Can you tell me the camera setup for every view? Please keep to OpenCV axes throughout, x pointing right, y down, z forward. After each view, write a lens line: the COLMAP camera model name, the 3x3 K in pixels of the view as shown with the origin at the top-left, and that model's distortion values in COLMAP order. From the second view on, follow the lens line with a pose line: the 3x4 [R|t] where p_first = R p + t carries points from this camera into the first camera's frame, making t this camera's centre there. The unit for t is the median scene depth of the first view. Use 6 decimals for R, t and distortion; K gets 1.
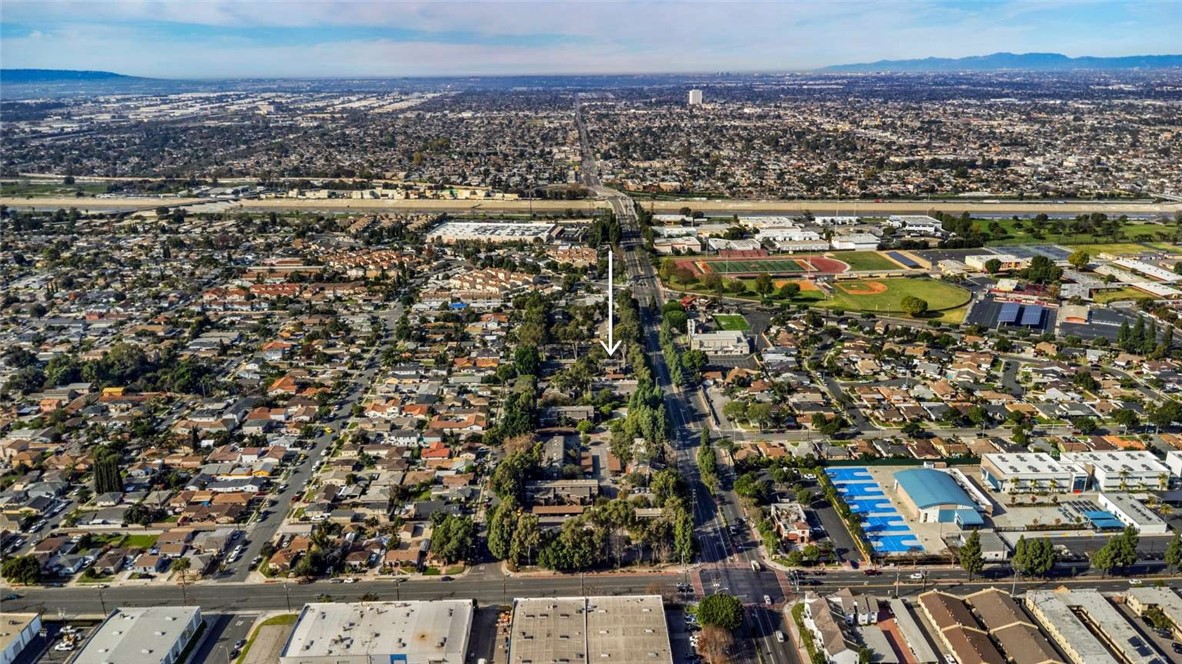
lens RADIAL K [[804.6, 0, 591.0], [0, 804.6, 332.0], [0, 0, 1]] dist [-0.001689, -0.000771]
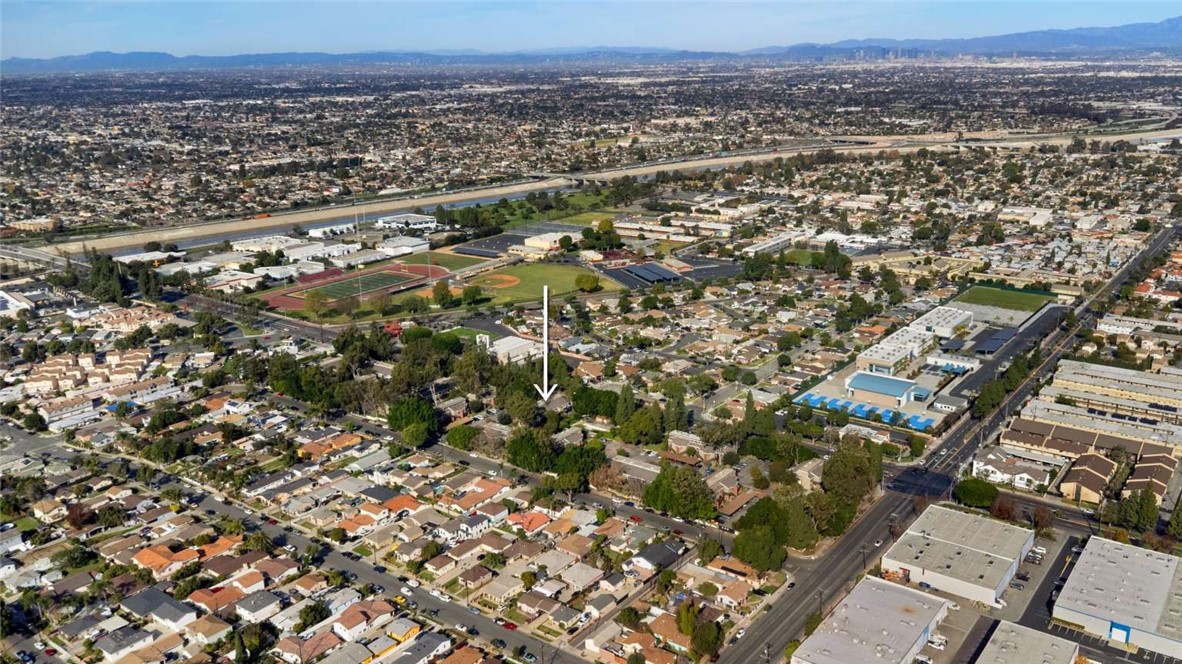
lens RADIAL K [[956.6, 0, 591.0], [0, 956.6, 332.0], [0, 0, 1]] dist [-0.017048, -0.004223]
pose [[0.623385, -0.213467, 0.752212, -0.705761], [0.248429, 0.966238, 0.068323, -0.070584], [-0.741400, 0.144280, 0.655369, 0.261867]]
